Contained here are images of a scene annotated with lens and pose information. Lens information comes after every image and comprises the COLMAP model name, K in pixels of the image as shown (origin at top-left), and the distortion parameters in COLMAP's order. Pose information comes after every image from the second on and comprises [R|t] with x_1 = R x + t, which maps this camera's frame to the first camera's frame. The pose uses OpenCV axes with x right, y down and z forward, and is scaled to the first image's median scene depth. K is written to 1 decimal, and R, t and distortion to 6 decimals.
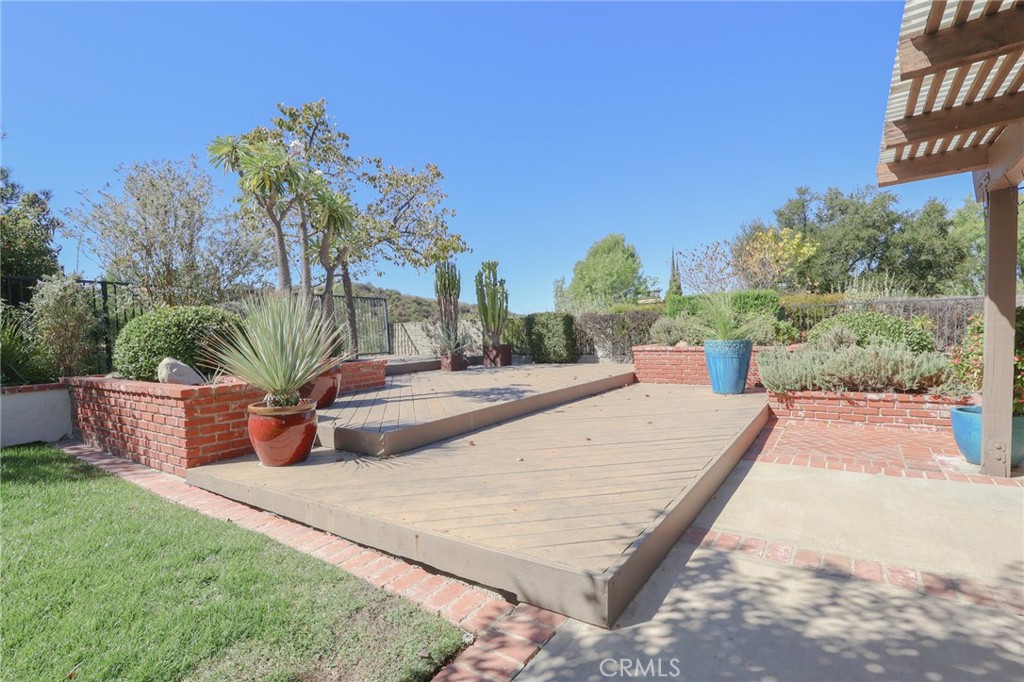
lens RADIAL K [[483.4, 0, 509.3], [0, 483.4, 341.2], [0, 0, 1]] dist [-0.000080, 0.000067]
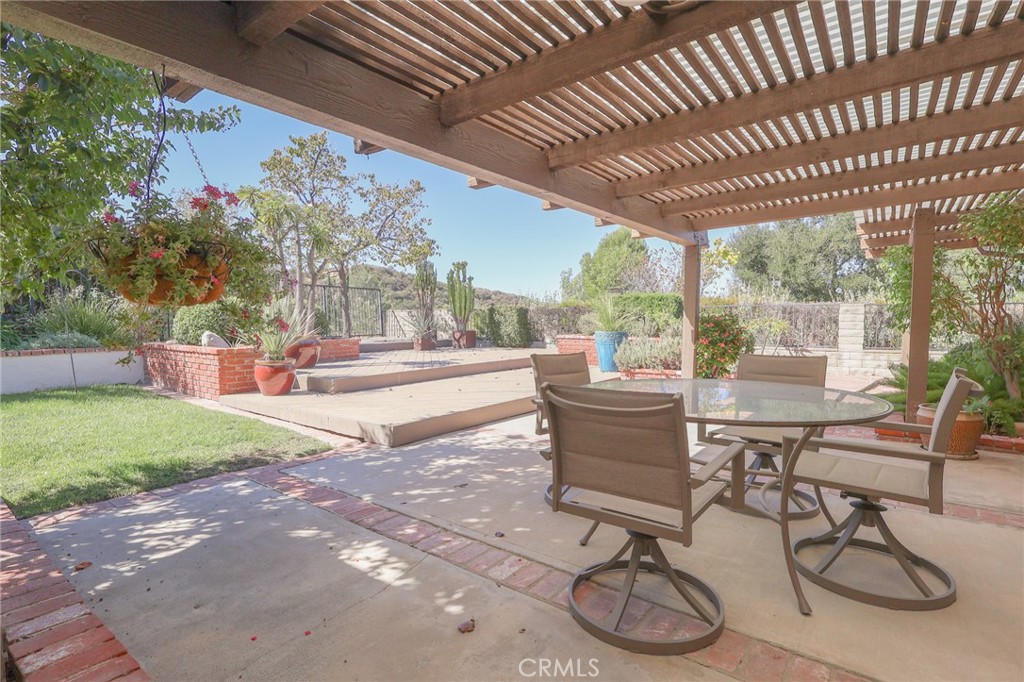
lens RADIAL K [[492.1, 0, 512.4], [0, 492.1, 337.3], [0, 0, 1]] dist [-0.004900, -0.000922]
pose [[0.998838, 0.030788, -0.037068, 0.167799], [-0.030179, 0.999402, 0.016873, -0.001077], [0.037565, -0.015735, 0.999170, -0.272630]]
